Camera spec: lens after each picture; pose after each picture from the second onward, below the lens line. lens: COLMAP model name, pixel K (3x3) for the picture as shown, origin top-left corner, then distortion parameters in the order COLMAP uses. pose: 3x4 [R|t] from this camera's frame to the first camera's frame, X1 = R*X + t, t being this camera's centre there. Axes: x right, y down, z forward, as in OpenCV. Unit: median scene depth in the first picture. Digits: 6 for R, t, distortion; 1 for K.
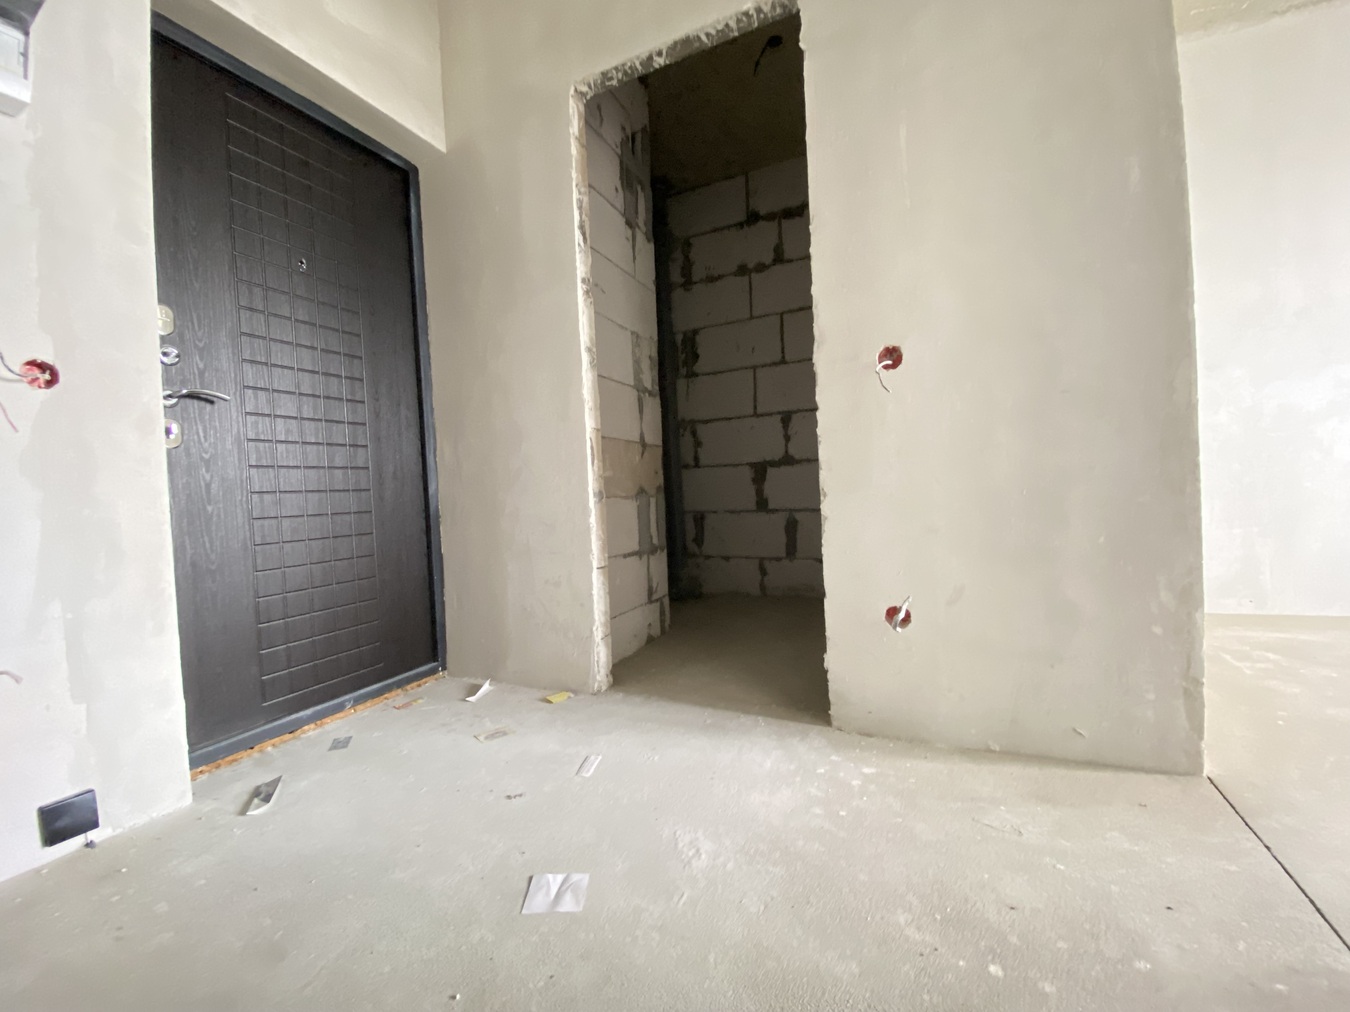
lens RADIAL K [[543.5, 0, 672.4], [0, 543.5, 503.0], [0, 0, 1]] dist [0.030961, -0.023774]
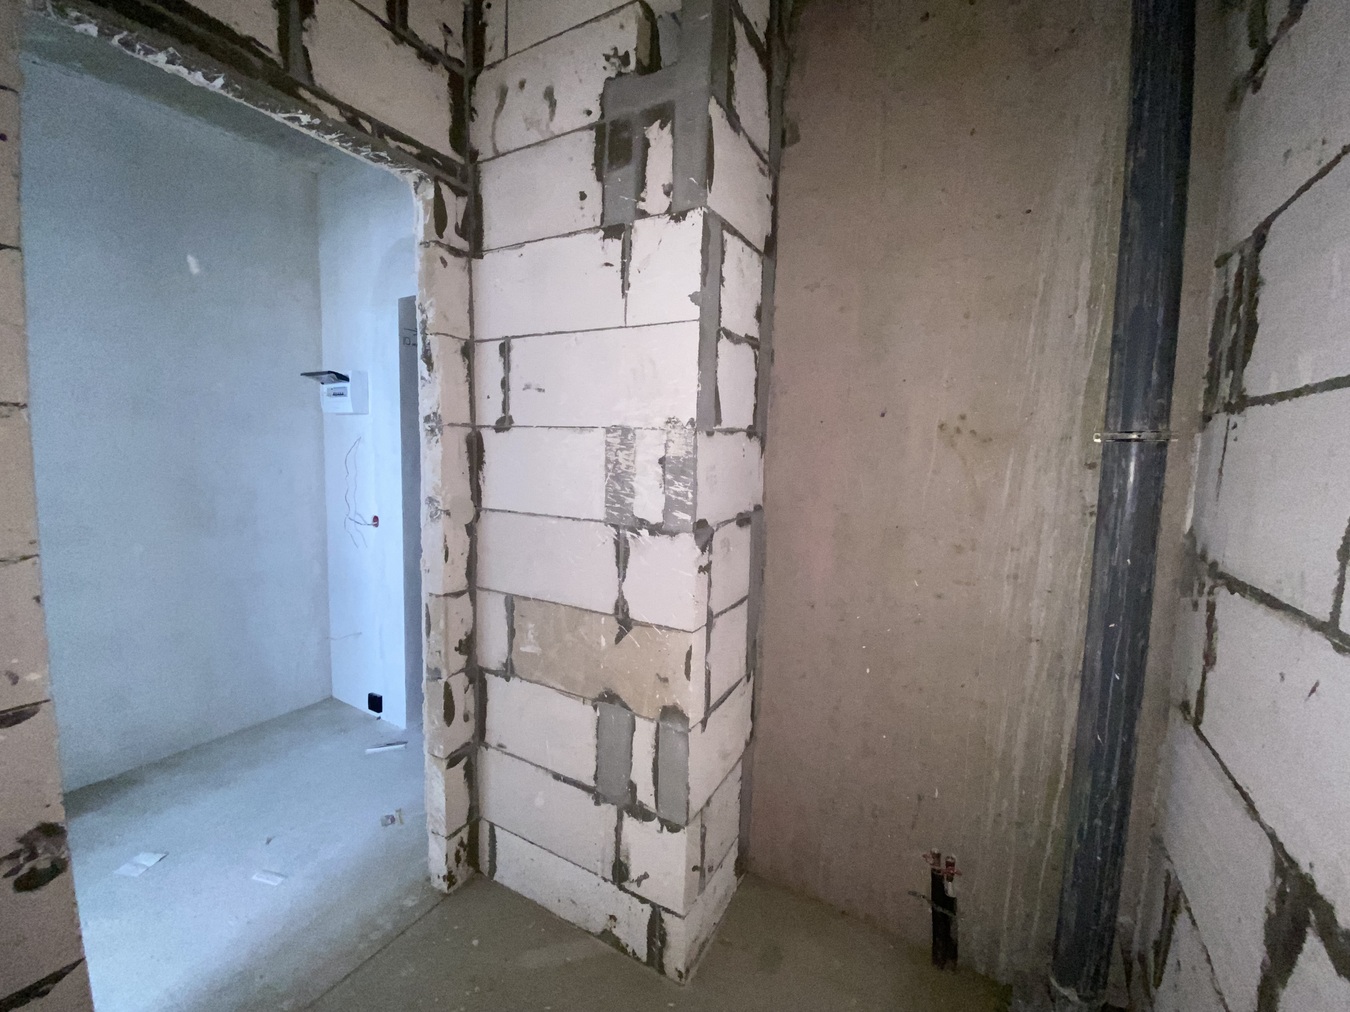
lens RADIAL K [[543.5, 0, 672.4], [0, 543.5, 503.0], [0, 0, 1]] dist [0.030961, -0.023774]
pose [[-0.088635, 0.126417, -0.988009, 0.346912], [-0.044919, 0.990397, 0.130753, -0.218734], [0.995051, 0.055970, -0.082105, 0.780340]]
